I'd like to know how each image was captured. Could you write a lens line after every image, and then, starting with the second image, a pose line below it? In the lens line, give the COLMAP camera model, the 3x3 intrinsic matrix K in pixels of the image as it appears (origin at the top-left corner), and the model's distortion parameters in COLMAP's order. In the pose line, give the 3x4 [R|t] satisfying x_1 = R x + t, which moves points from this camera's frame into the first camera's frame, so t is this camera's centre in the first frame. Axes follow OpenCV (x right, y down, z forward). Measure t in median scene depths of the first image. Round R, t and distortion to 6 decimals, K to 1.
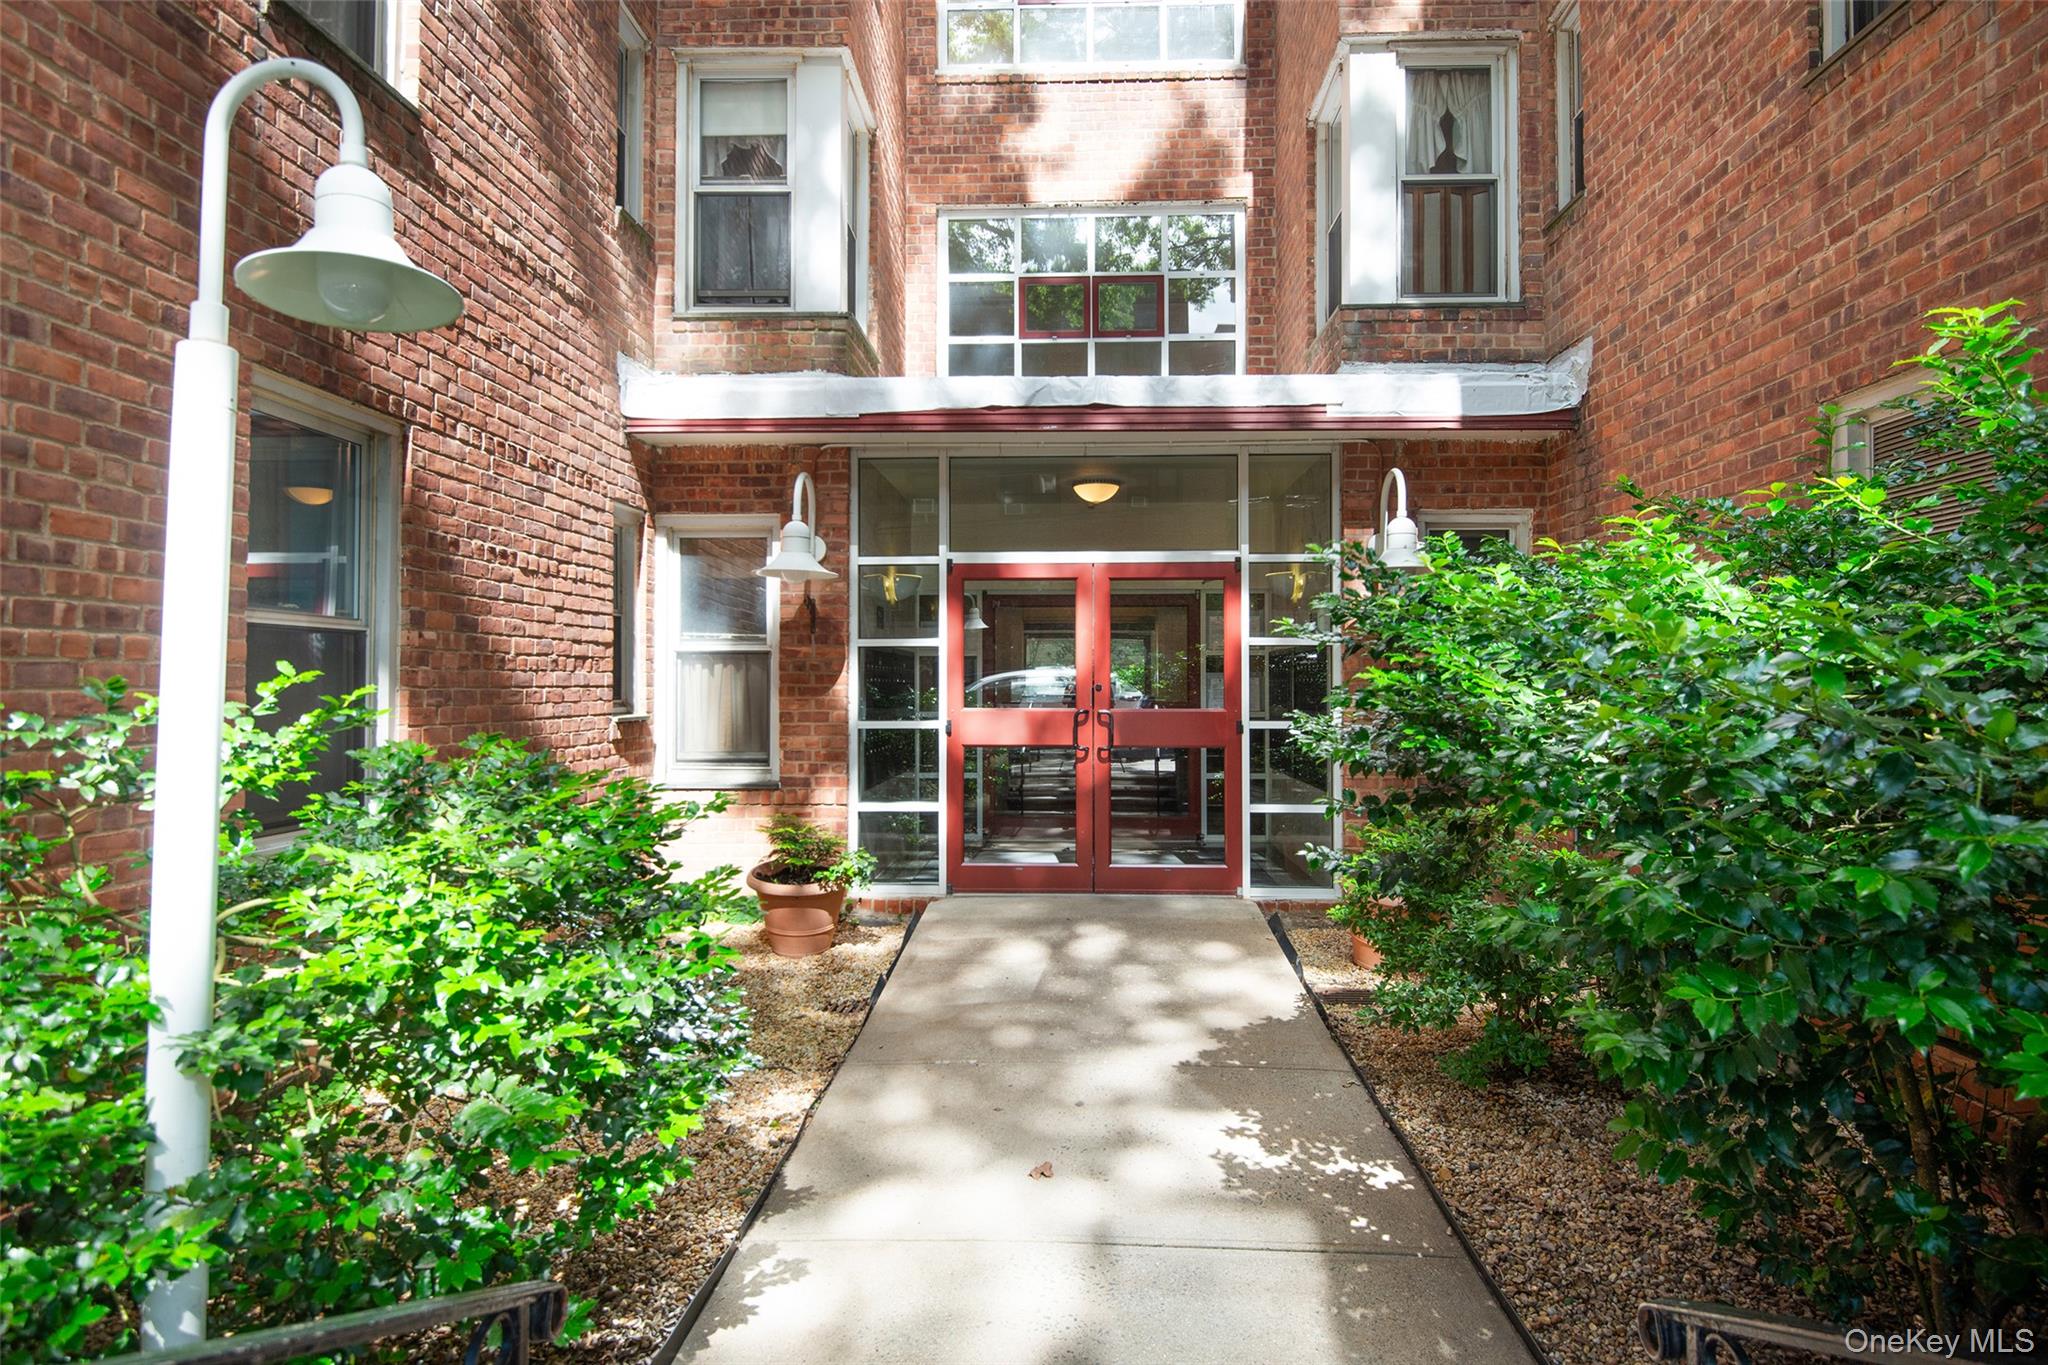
lens RADIAL K [[1149.3, 0, 1040.6], [0, 1149.3, 672.2], [0, 0, 1]] dist [0.007941, -0.026293]
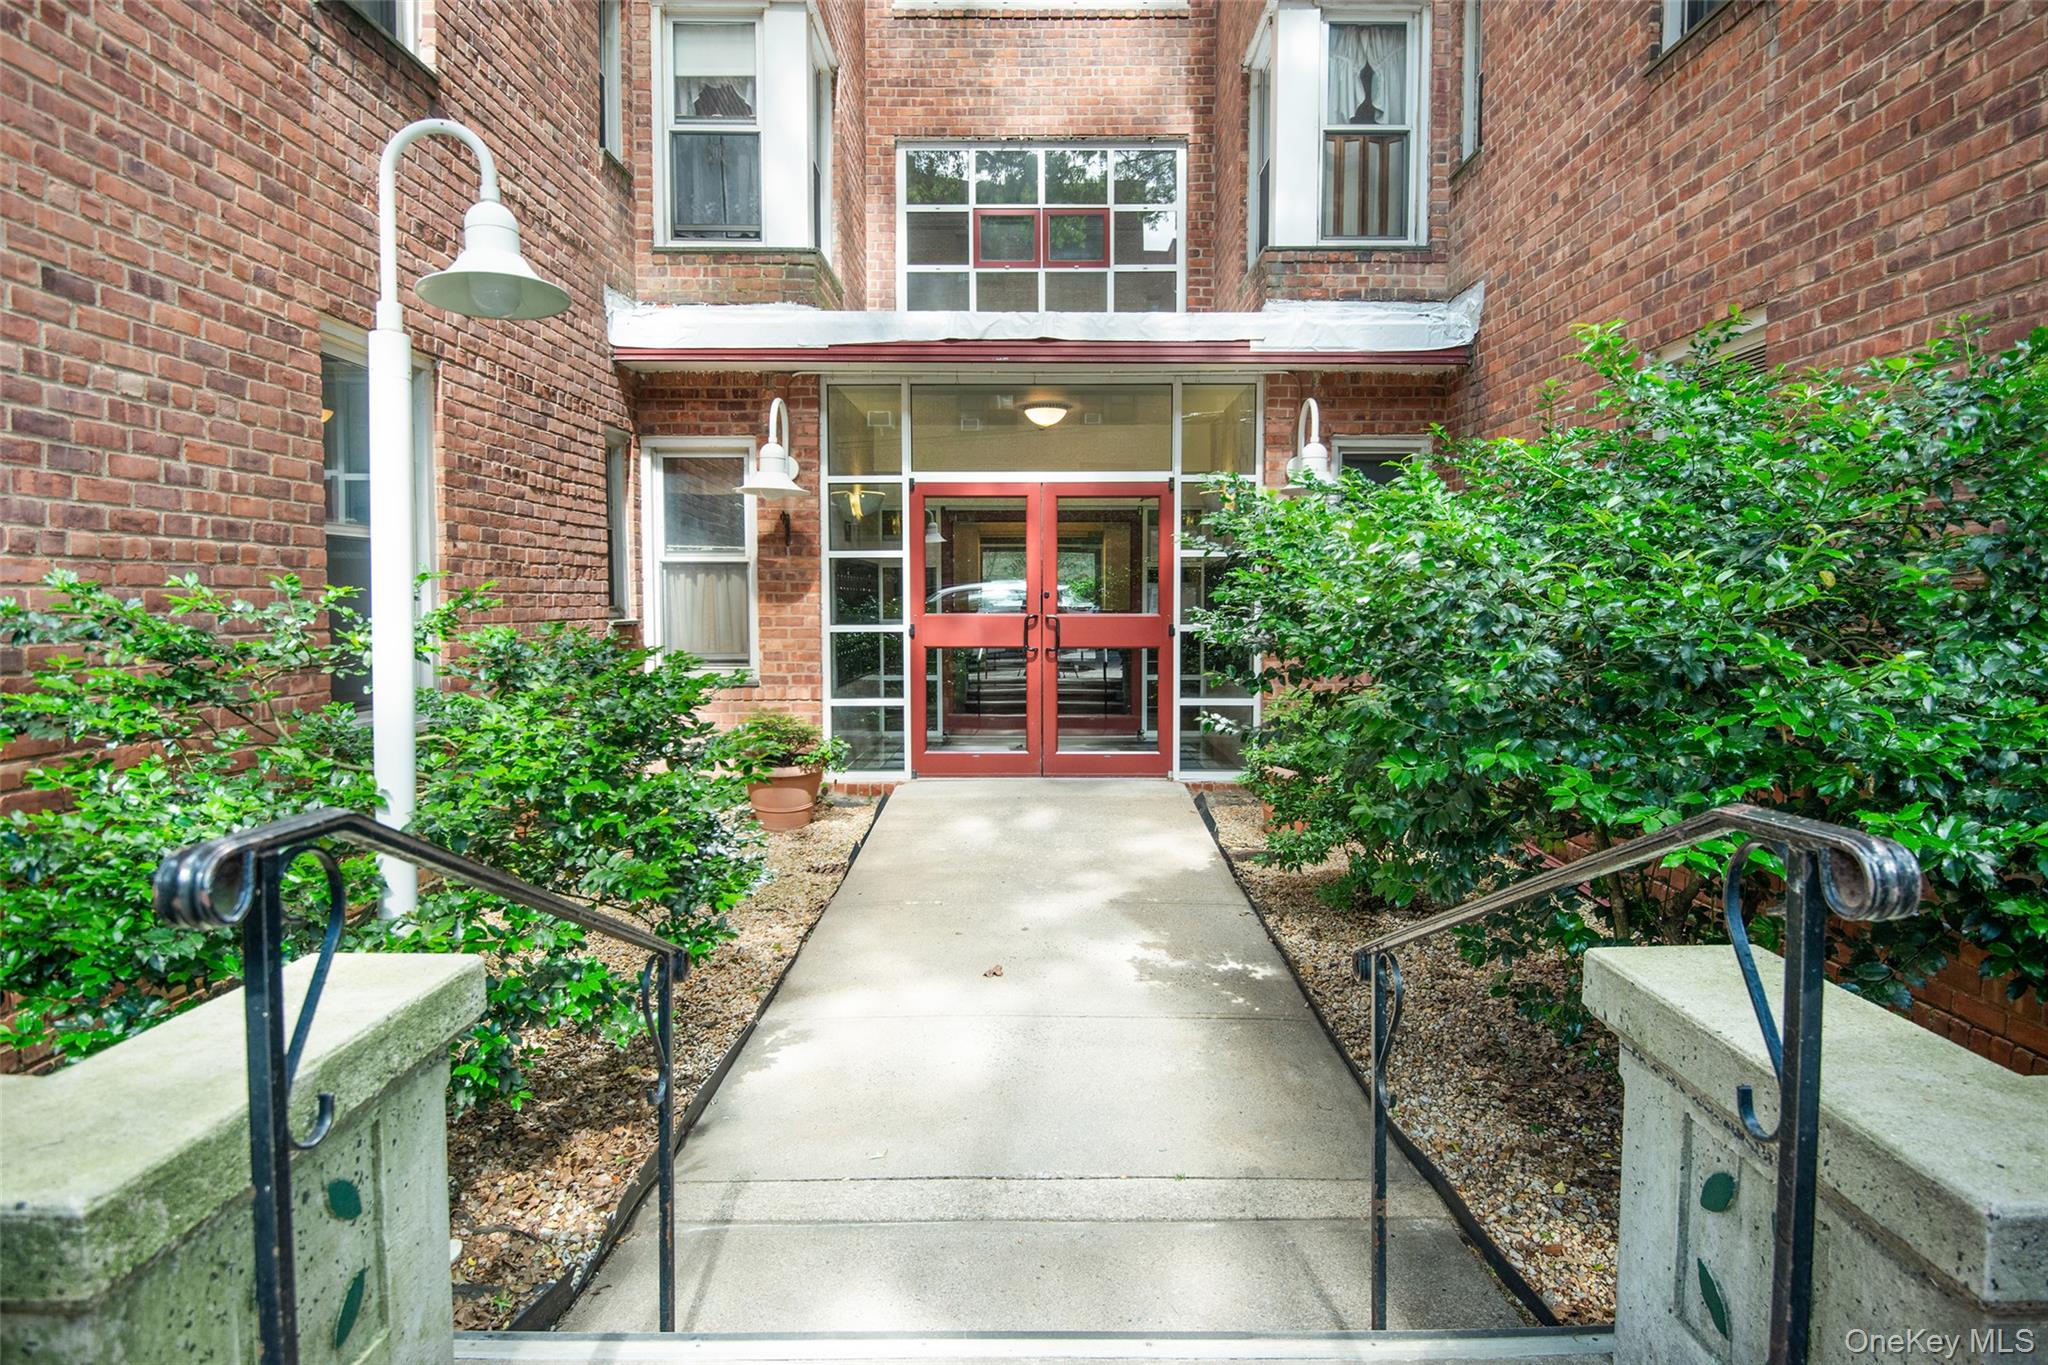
lens RADIAL K [[1149.3, 0, 1040.6], [0, 1149.3, 672.2], [0, 0, 1]] dist [0.007941, -0.026293]
pose [[0.999296, -0.002569, 0.037427, 0.003286], [-0.000189, 0.997296, 0.073494, 0.007325], [-0.037514, -0.073450, 0.996593, -0.138903]]
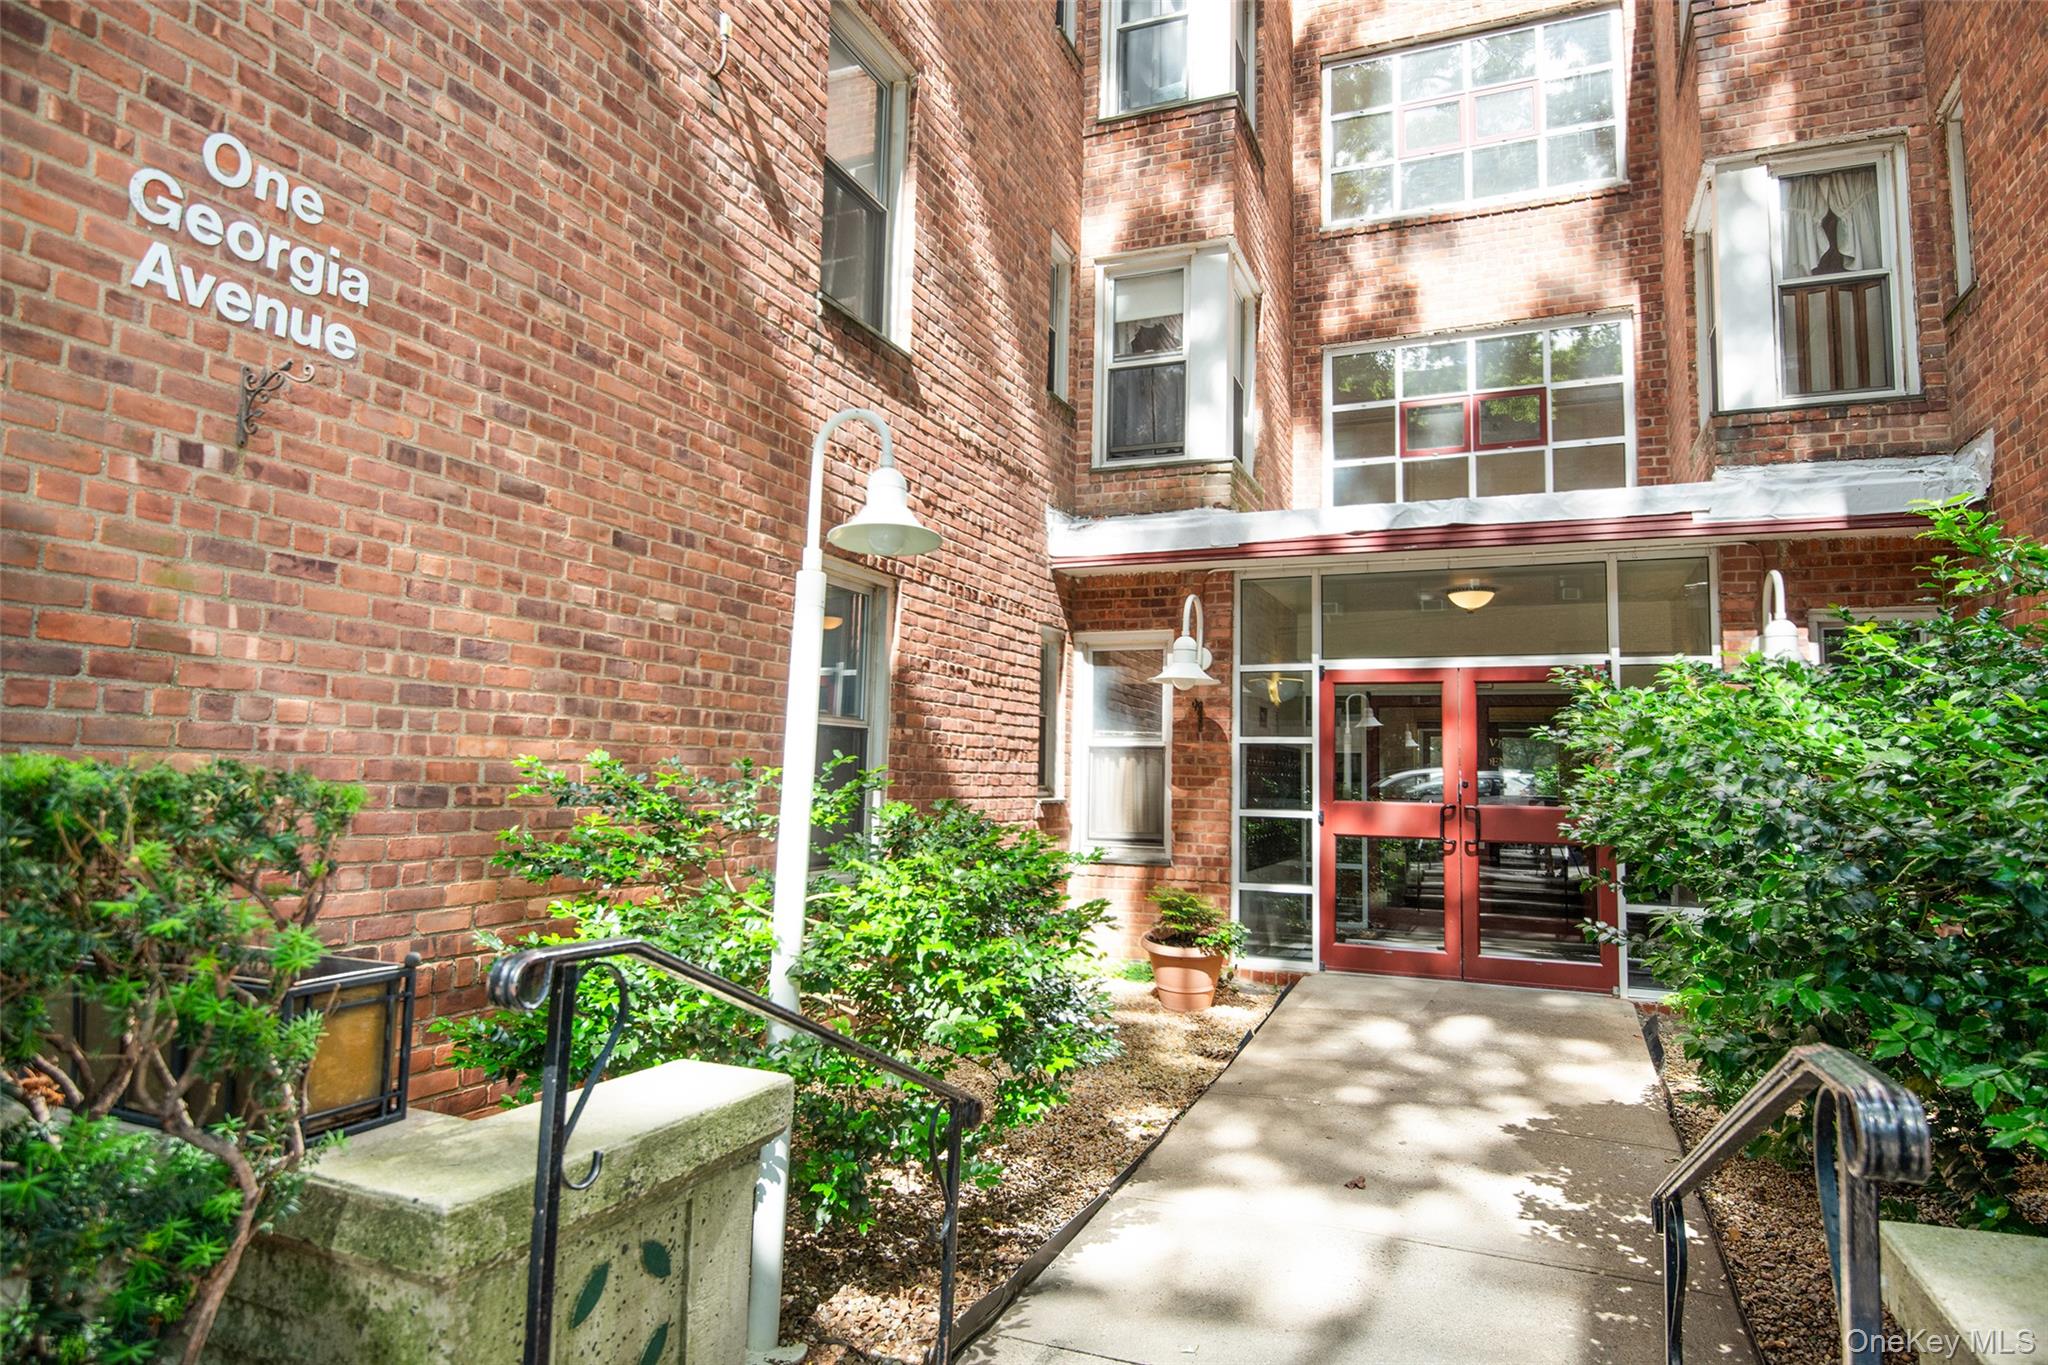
lens RADIAL K [[1149.3, 0, 1040.6], [0, 1149.3, 672.2], [0, 0, 1]] dist [0.007941, -0.026293]
pose [[0.934441, -0.012055, -0.355914, 0.074361], [-0.017865, 0.996582, -0.080657, 0.002961], [0.355670, 0.081728, 0.931031, -0.163041]]
